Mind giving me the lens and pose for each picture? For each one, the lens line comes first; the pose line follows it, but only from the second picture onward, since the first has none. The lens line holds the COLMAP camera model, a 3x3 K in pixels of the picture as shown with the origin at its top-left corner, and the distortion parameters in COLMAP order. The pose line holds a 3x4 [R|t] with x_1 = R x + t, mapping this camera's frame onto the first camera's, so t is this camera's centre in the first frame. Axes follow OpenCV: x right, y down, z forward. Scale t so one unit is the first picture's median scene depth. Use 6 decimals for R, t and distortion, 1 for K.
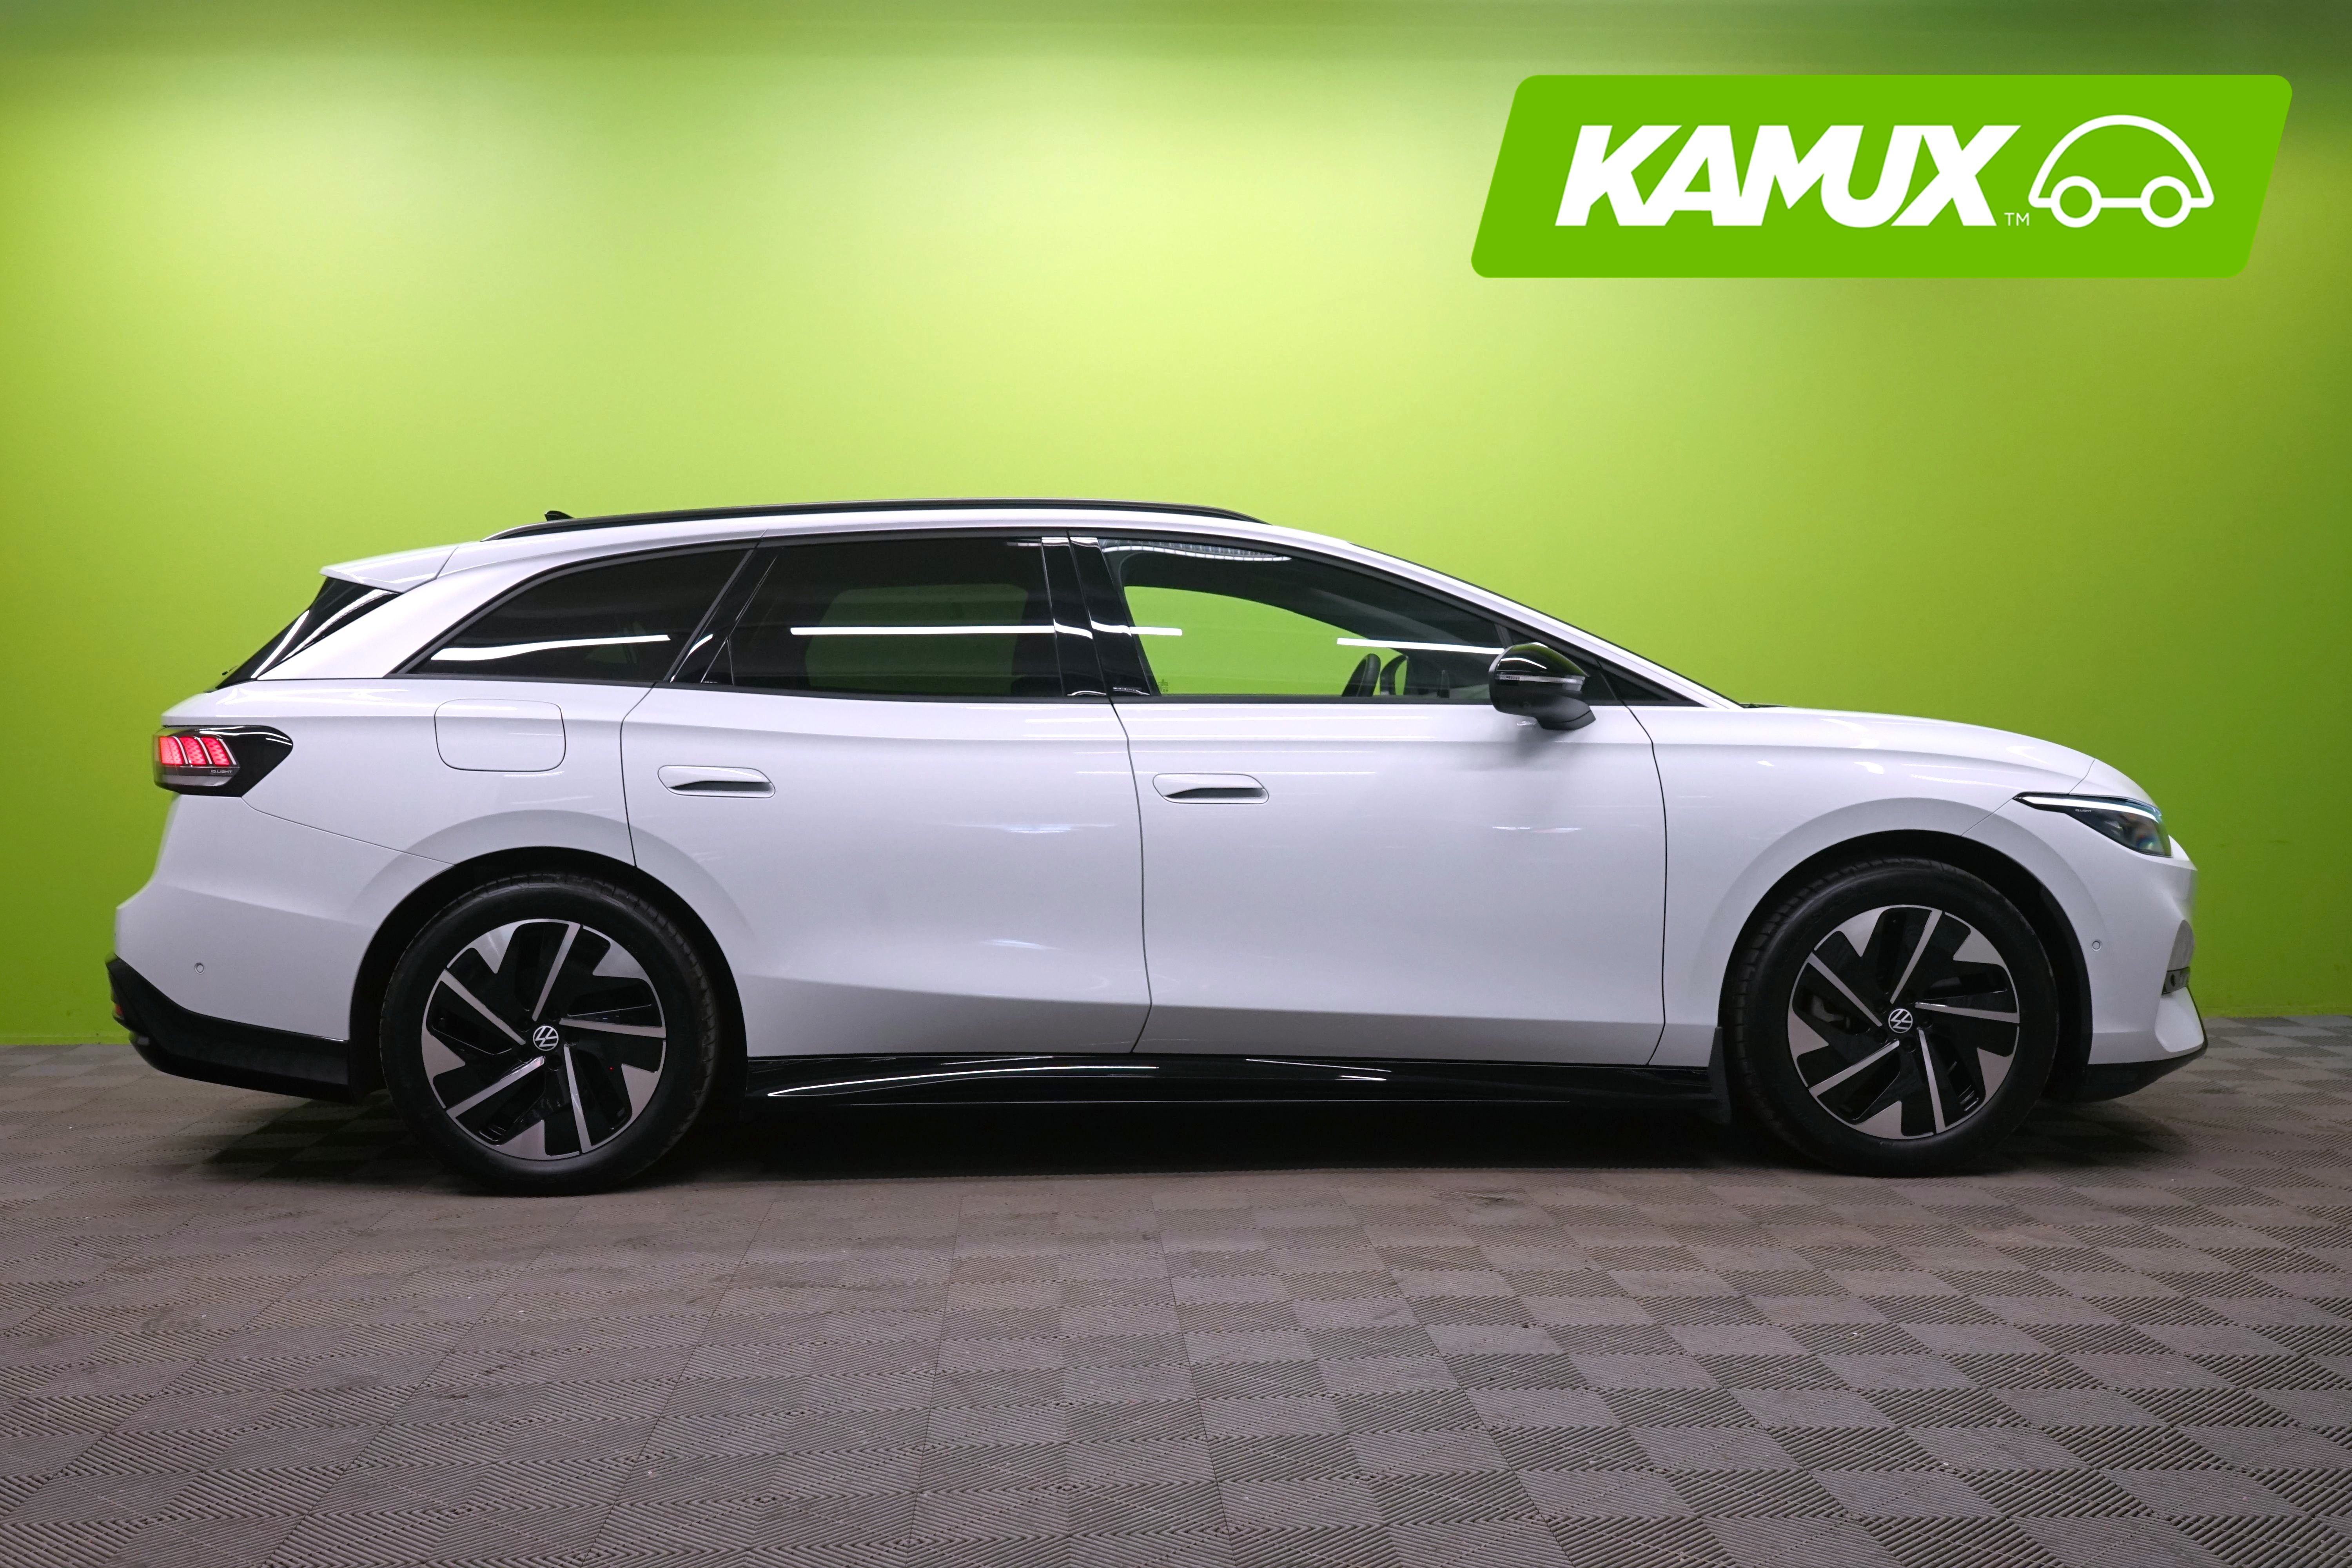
lens RADIAL K [[2450.3, 0, 1176.0], [0, 2450.3, 784.0], [0, 0, 1]] dist [0.000994, -0.001238]
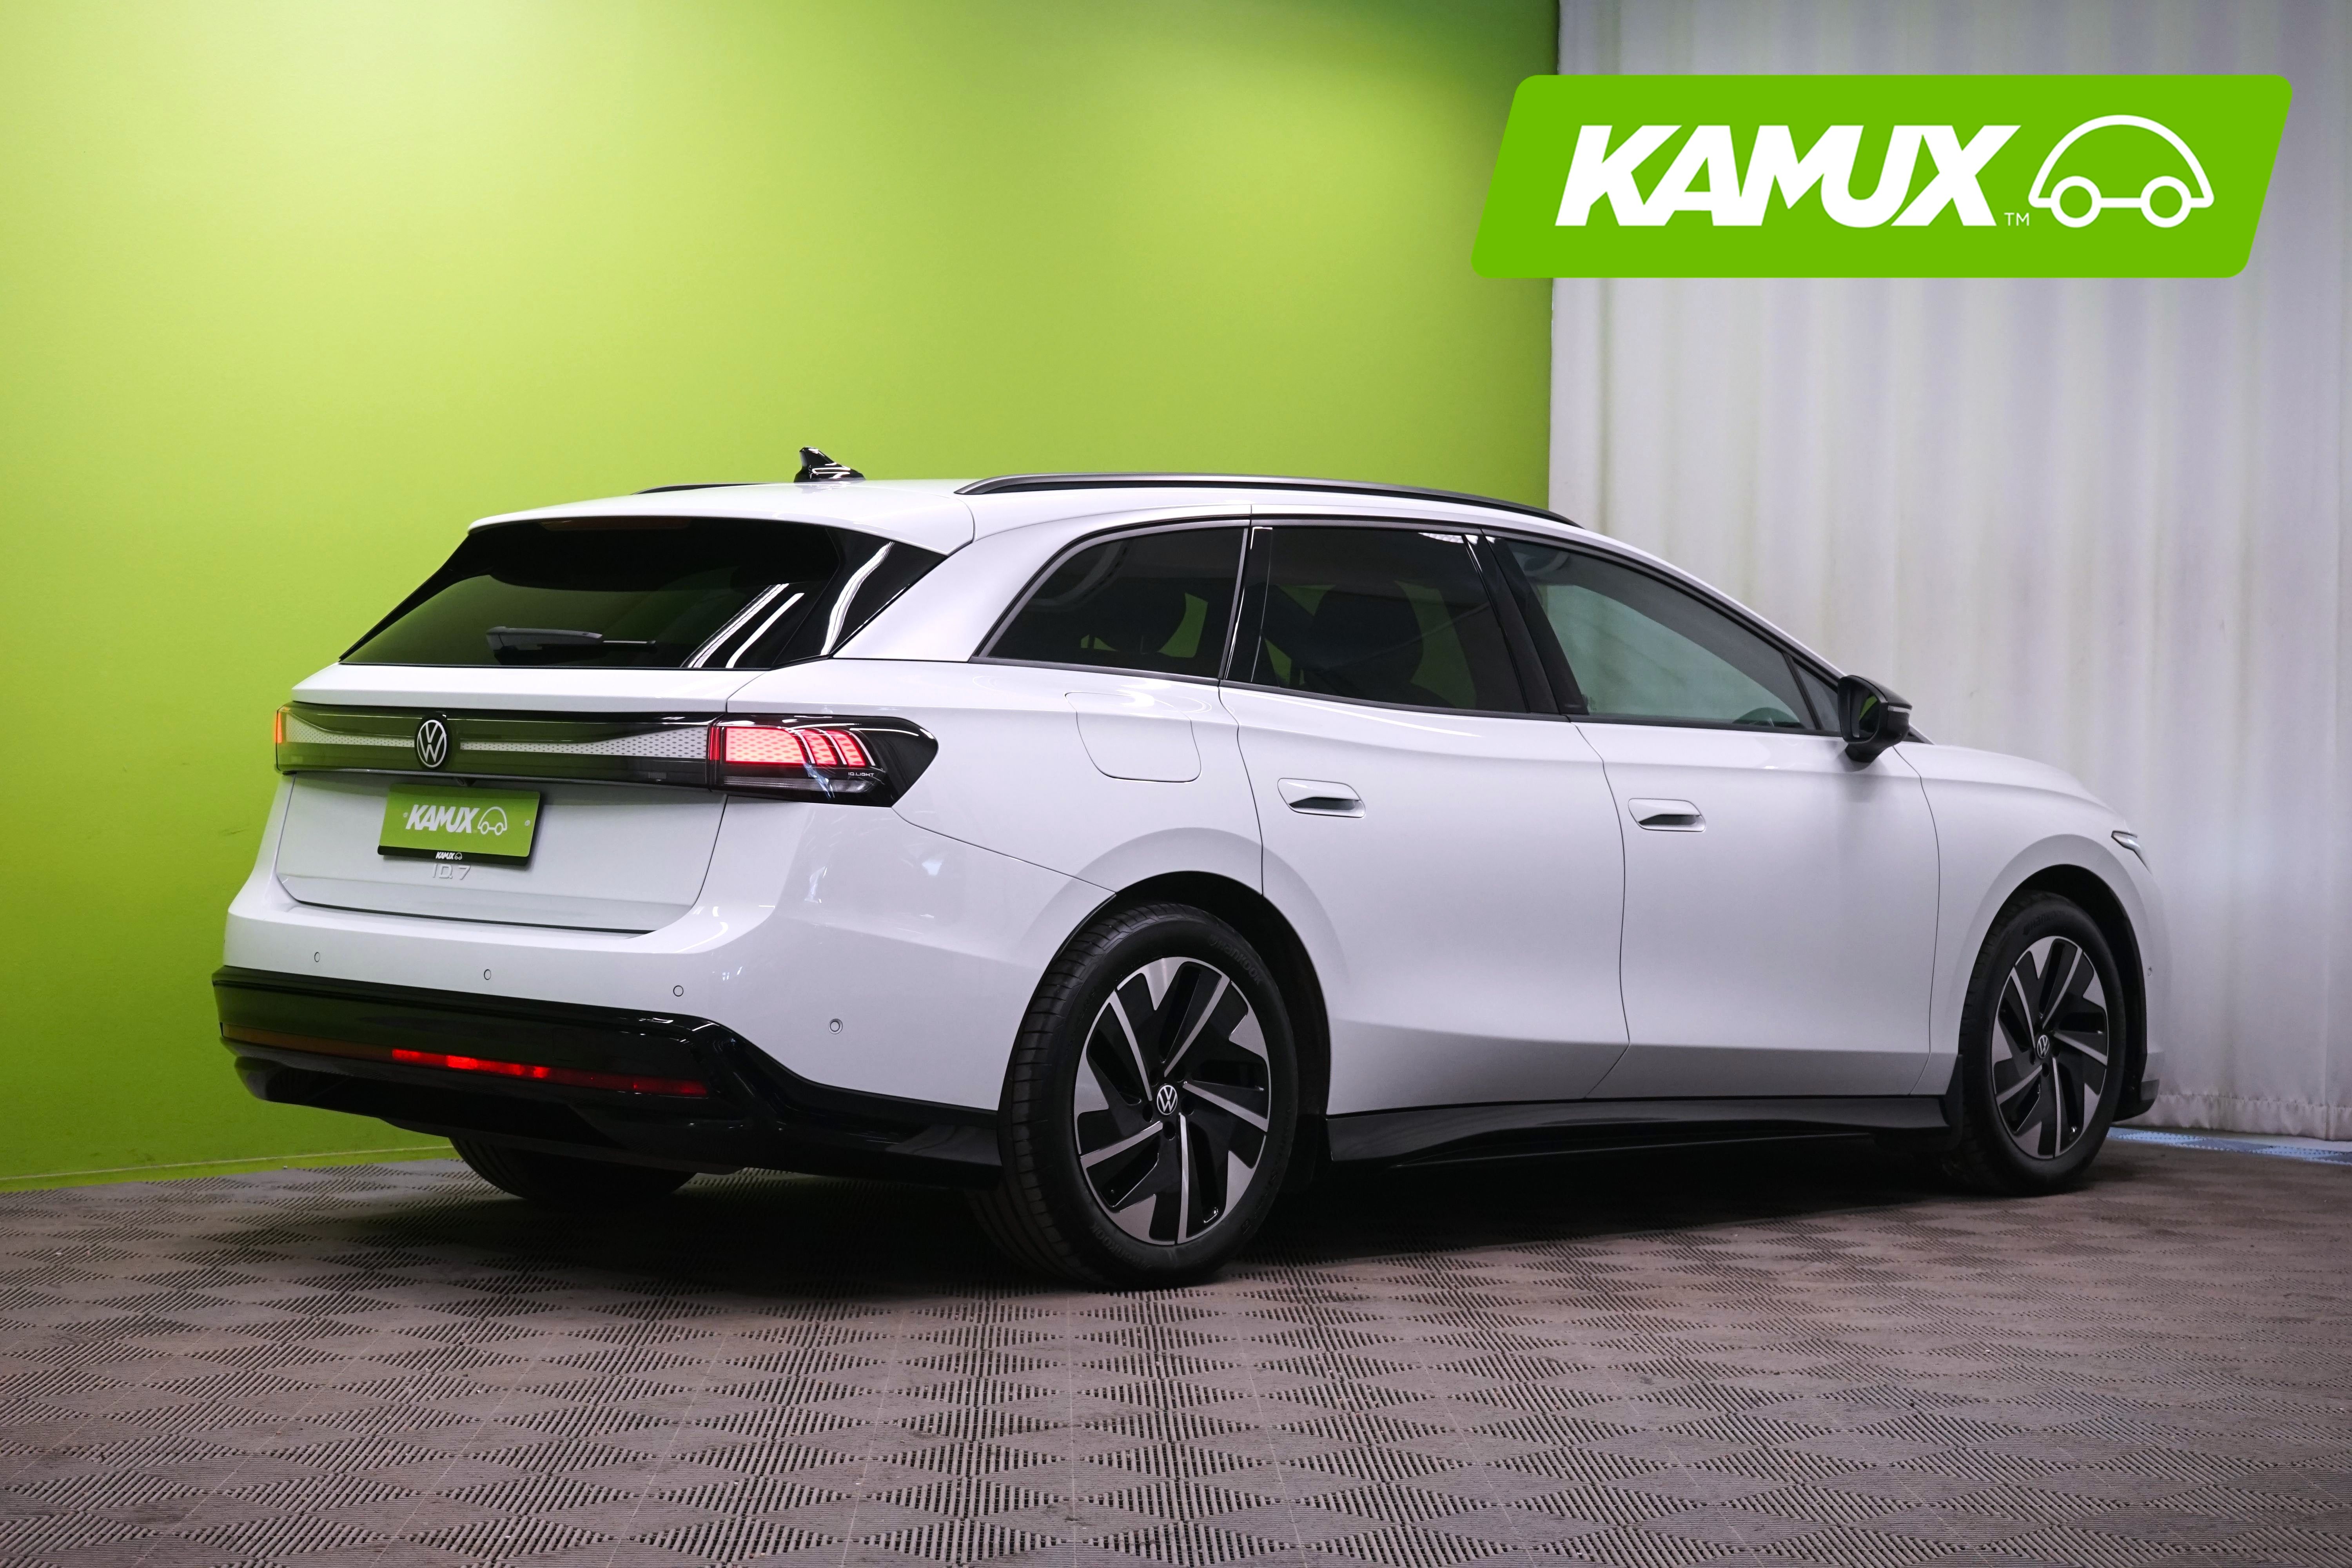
lens RADIAL K [[4183.0, 0, 1176.0], [0, 4183.0, 784.0], [0, 0, 1]] dist [-0.006956, -0.001705]
pose [[0.726479, 0.020650, 0.686878, -1.234161], [-0.018785, 0.999772, -0.010188, 0.009830], [-0.686931, -0.005502, 0.726701, -0.044212]]
